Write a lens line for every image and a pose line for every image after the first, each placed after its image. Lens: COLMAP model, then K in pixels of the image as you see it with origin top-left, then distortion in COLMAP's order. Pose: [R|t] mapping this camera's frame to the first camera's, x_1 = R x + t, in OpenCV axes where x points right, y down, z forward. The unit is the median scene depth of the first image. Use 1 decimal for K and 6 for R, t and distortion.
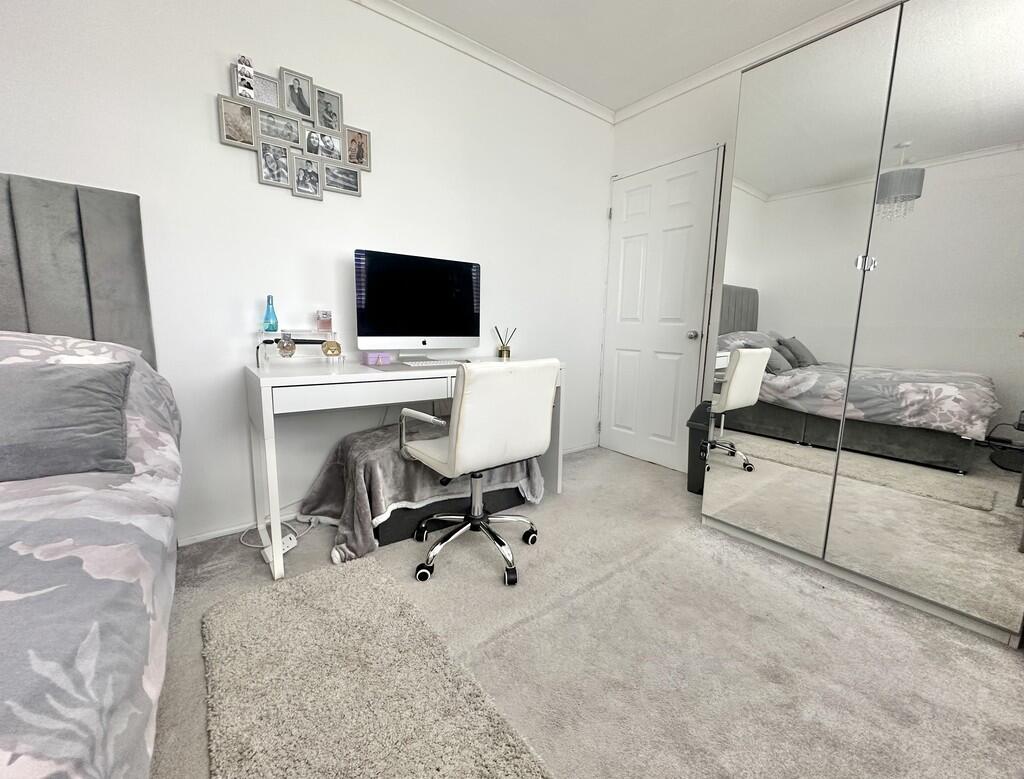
lens RADIAL K [[423.0, 0, 511.1], [0, 423.0, 388.4], [0, 0, 1]] dist [-0.001000, 0.000214]
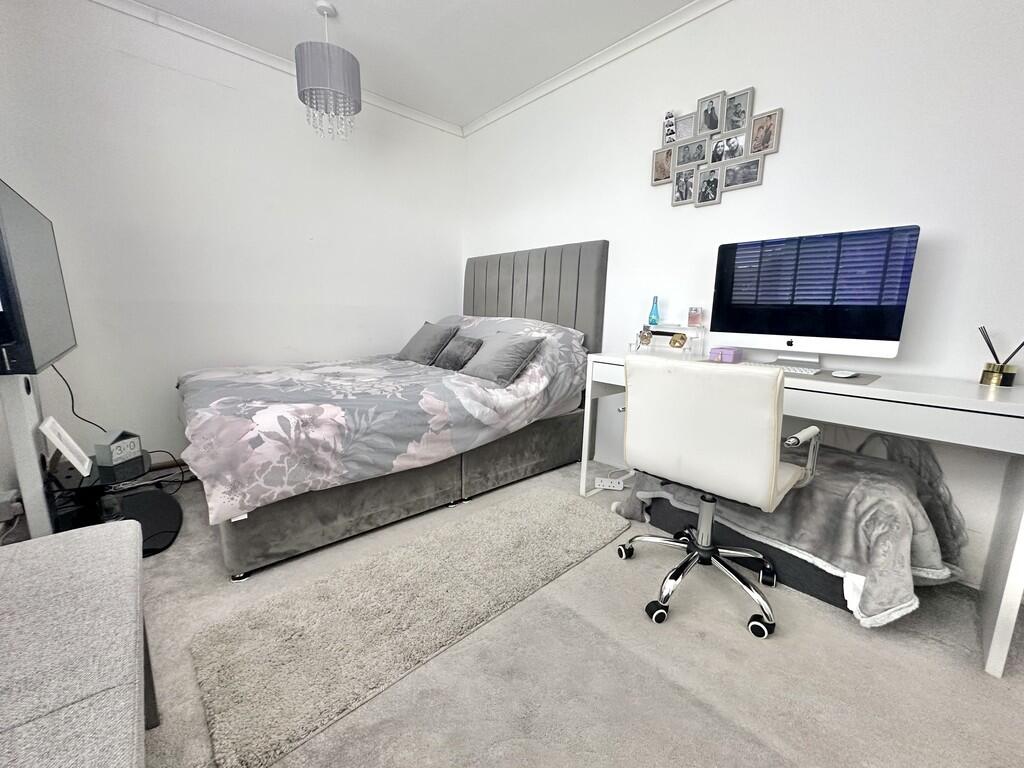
lens RADIAL K [[405.7, 0, 508.1], [0, 405.7, 380.8], [0, 0, 1]] dist [0.006431, -0.000590]
pose [[0.080712, 0.148703, -0.985583, 0.611480], [-0.171050, 0.976206, 0.133281, -0.057567], [0.981951, 0.157827, 0.104227, 0.464301]]
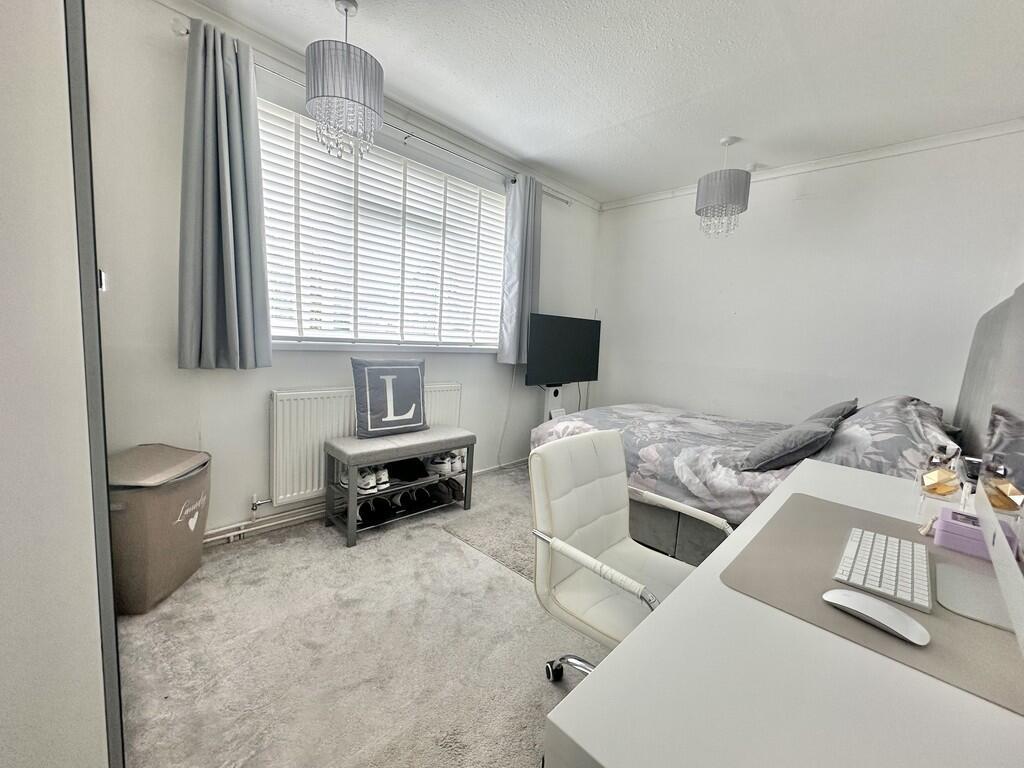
lens RADIAL K [[405.7, 0, 509.3], [0, 405.7, 382.3], [0, 0, 1]] dist [0.006431, -0.000590]
pose [[-0.987172, -0.063232, -0.146607, 0.214034], [-0.099257, 0.962281, 0.253306, -0.296717], [0.125060, 0.264608, -0.956213, 1.421374]]
